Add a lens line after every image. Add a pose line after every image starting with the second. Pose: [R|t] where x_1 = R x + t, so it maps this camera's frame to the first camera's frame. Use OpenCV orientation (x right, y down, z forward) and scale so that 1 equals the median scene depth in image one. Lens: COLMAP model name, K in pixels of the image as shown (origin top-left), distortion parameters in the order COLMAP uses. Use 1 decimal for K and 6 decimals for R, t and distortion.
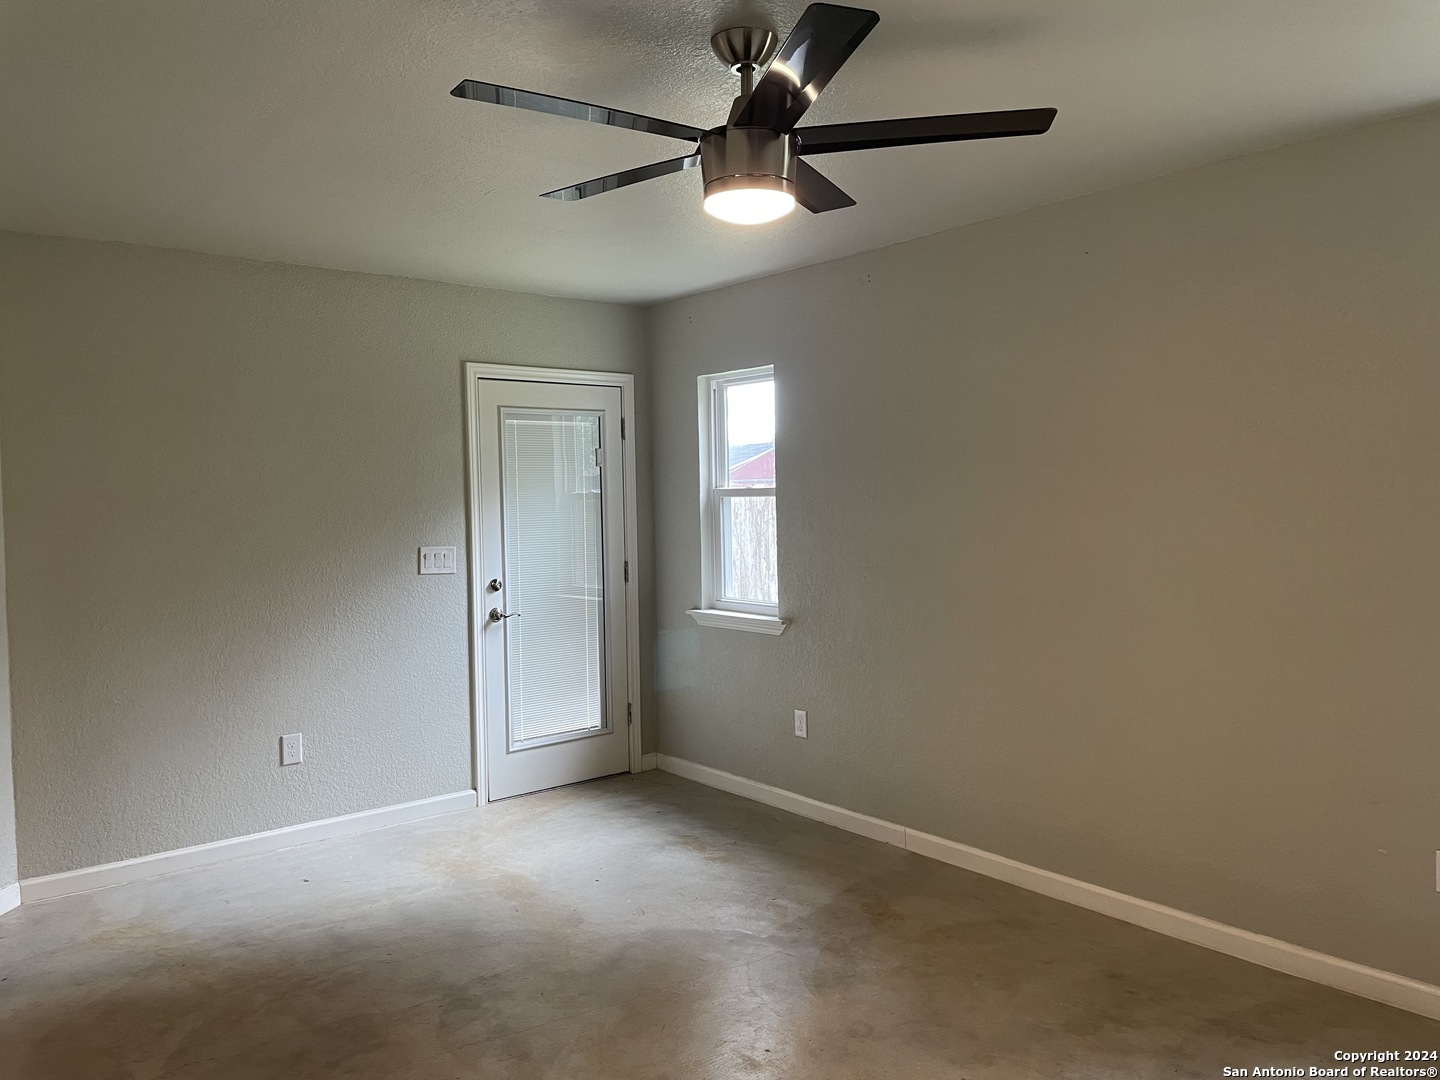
lens RADIAL K [[1101.1, 0, 720.2], [0, 1101.1, 536.2], [0, 0, 1]] dist [0.057140, -0.056050]
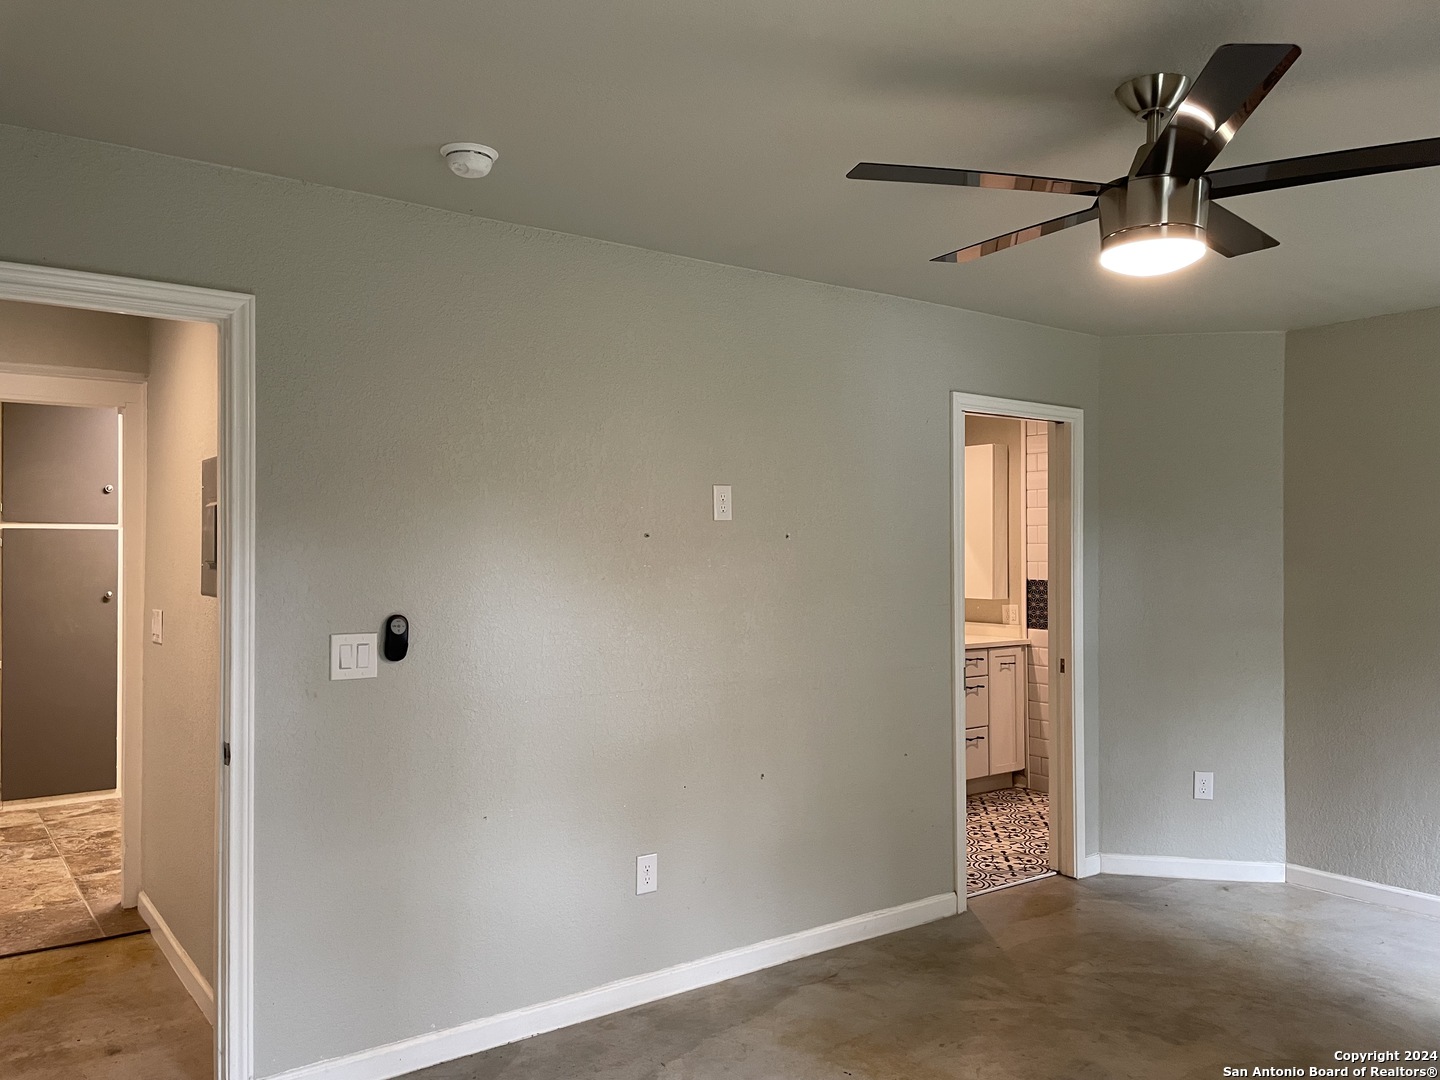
lens RADIAL K [[1101.1, 0, 720.1], [0, 1101.1, 546.2], [0, 0, 1]] dist [0.057140, -0.056050]
pose [[-0.056120, -0.001201, -0.998423, 0.599849], [-0.037967, 0.999279, 0.000932, -0.008026], [0.997702, 0.037959, -0.056125, 0.448960]]
